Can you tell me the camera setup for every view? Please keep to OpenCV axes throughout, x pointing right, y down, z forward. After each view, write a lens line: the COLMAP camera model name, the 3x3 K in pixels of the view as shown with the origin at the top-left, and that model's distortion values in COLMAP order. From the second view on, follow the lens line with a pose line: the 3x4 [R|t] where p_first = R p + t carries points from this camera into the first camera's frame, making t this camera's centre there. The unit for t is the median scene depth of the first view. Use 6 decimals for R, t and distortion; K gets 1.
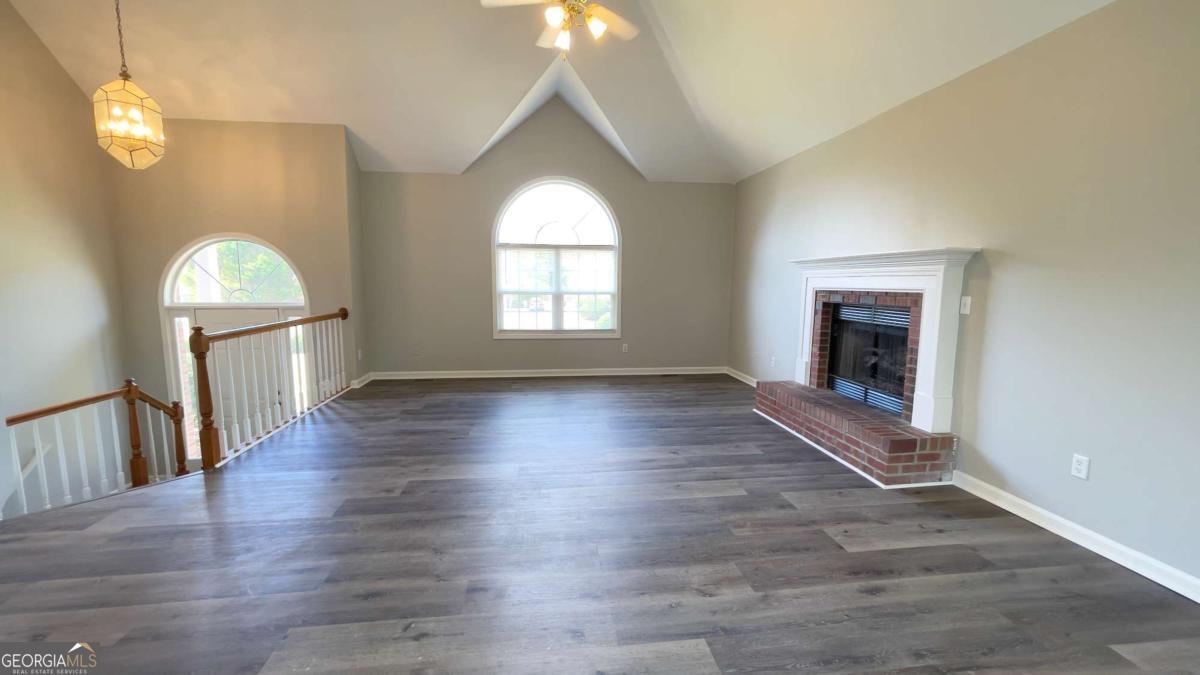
lens RADIAL K [[486.4, 0, 597.9], [0, 486.4, 344.1], [0, 0, 1]] dist [-0.000580, -0.000266]
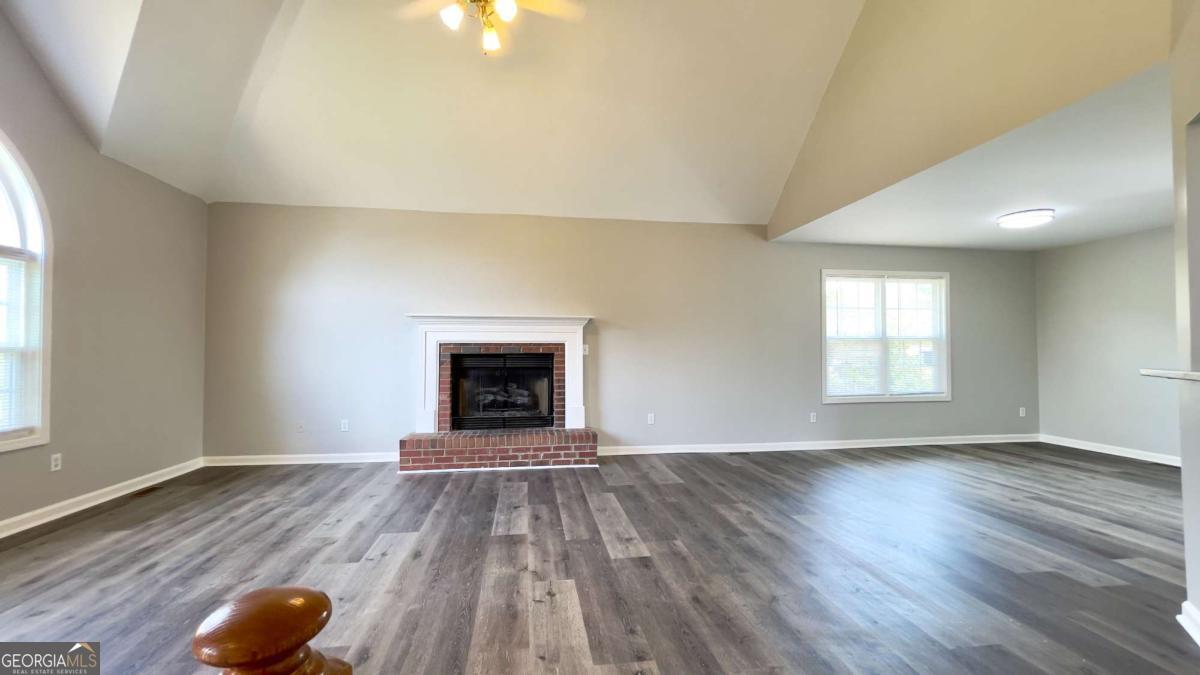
lens RADIAL K [[486.4, 0, 595.8], [0, 486.4, 335.8], [0, 0, 1]] dist [-0.000580, -0.000266]
pose [[-0.007054, 0.022261, 0.999727, -0.887298], [0.127357, 0.991631, -0.021182, -0.079489], [-0.991832, 0.127173, -0.009830, 0.878943]]
